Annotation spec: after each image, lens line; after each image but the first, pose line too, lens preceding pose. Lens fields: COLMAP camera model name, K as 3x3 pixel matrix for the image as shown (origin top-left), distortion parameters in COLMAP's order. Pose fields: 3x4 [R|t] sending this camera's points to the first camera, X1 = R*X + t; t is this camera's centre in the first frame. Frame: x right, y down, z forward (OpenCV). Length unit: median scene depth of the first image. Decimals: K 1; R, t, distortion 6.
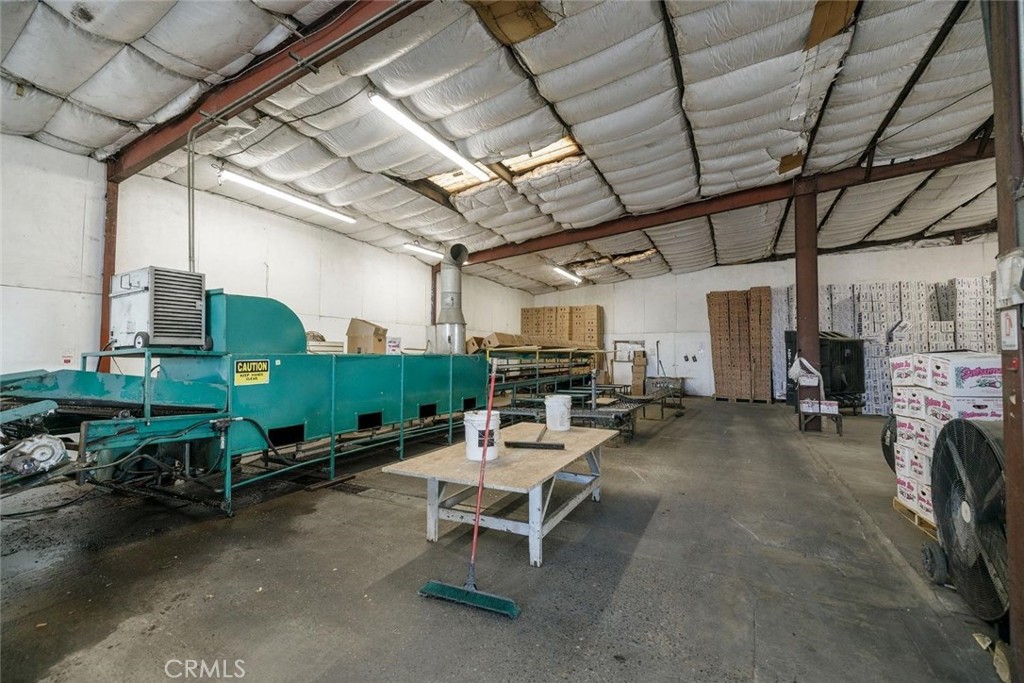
lens RADIAL K [[427.6, 0, 512.0], [0, 427.6, 341.2], [0, 0, 1]] dist [0.001412, 0.000137]
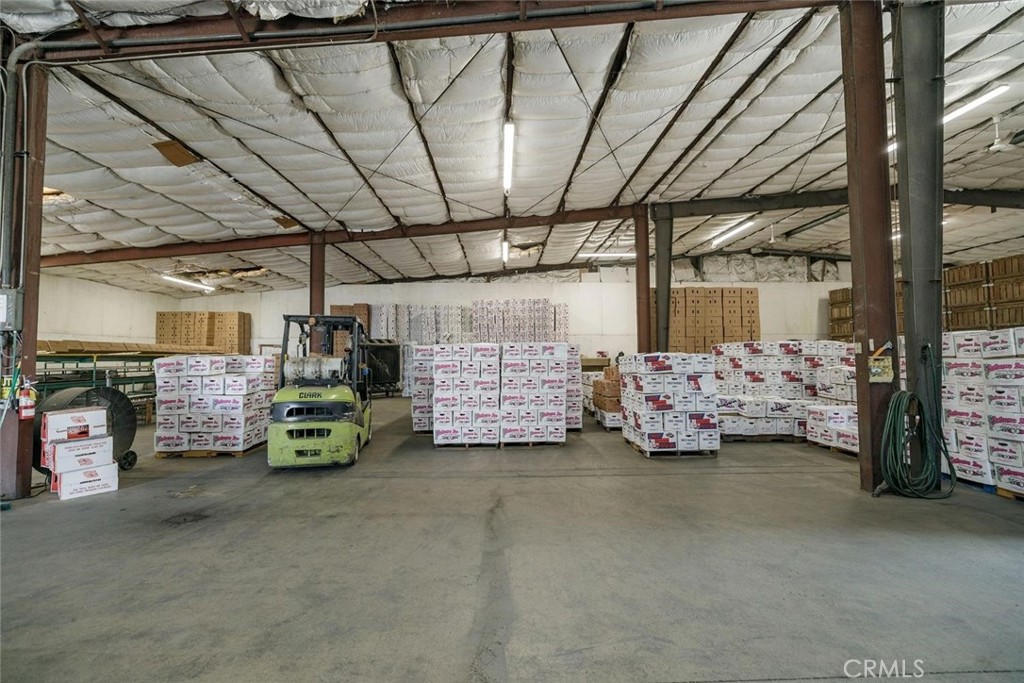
lens RADIAL K [[427.6, 0, 512.0], [0, 427.6, 338.4], [0, 0, 1]] dist [0.001412, 0.000137]
pose [[0.878318, 0.008605, 0.477999, 0.344126], [-0.003237, 0.999922, -0.012054, -0.007217], [-0.478066, 0.009040, 0.878278, -0.336289]]
